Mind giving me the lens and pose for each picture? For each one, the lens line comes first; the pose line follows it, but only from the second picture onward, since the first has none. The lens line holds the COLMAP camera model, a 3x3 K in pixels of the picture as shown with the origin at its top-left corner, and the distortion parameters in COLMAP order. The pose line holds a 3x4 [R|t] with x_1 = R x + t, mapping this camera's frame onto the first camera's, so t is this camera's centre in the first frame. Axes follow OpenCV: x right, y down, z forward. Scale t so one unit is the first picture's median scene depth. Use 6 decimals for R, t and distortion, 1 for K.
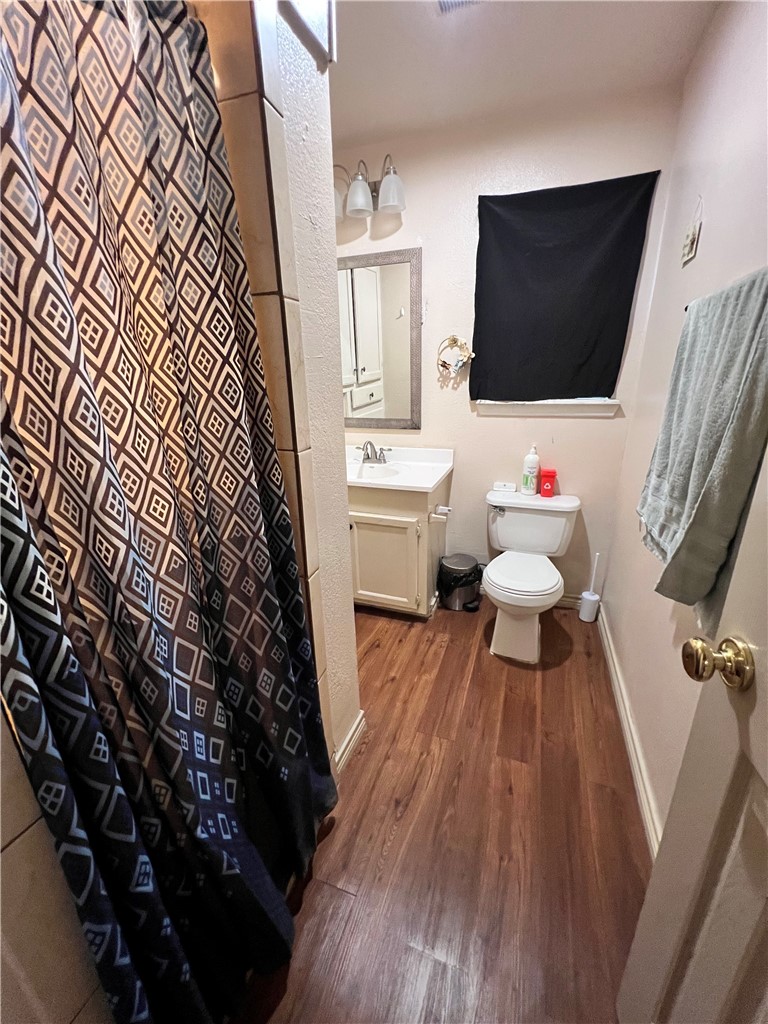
lens RADIAL K [[407.0, 0, 385.1], [0, 407.0, 510.5], [0, 0, 1]] dist [-0.003884, -0.000028]
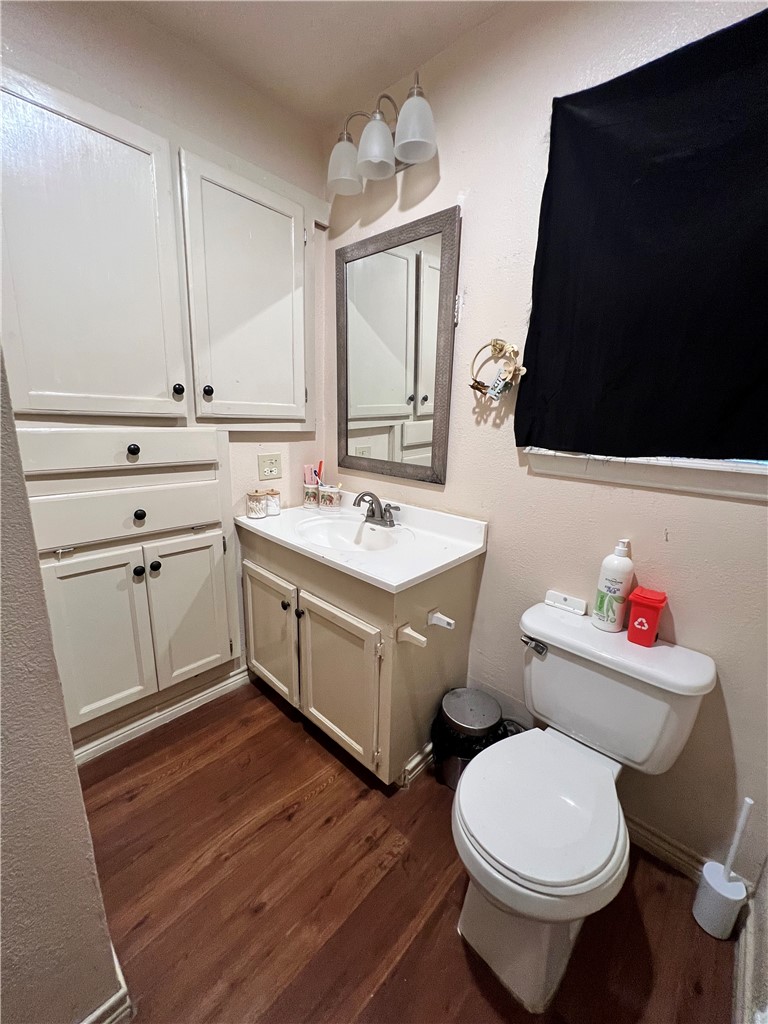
lens RADIAL K [[407.0, 0, 384.0], [0, 407.0, 511.2], [0, 0, 1]] dist [-0.003884, -0.000028]
pose [[0.920405, 0.137557, -0.365968, 0.263211], [-0.169301, 0.983976, -0.055941, -0.112408], [0.352408, 0.113447, 0.928945, 0.393760]]
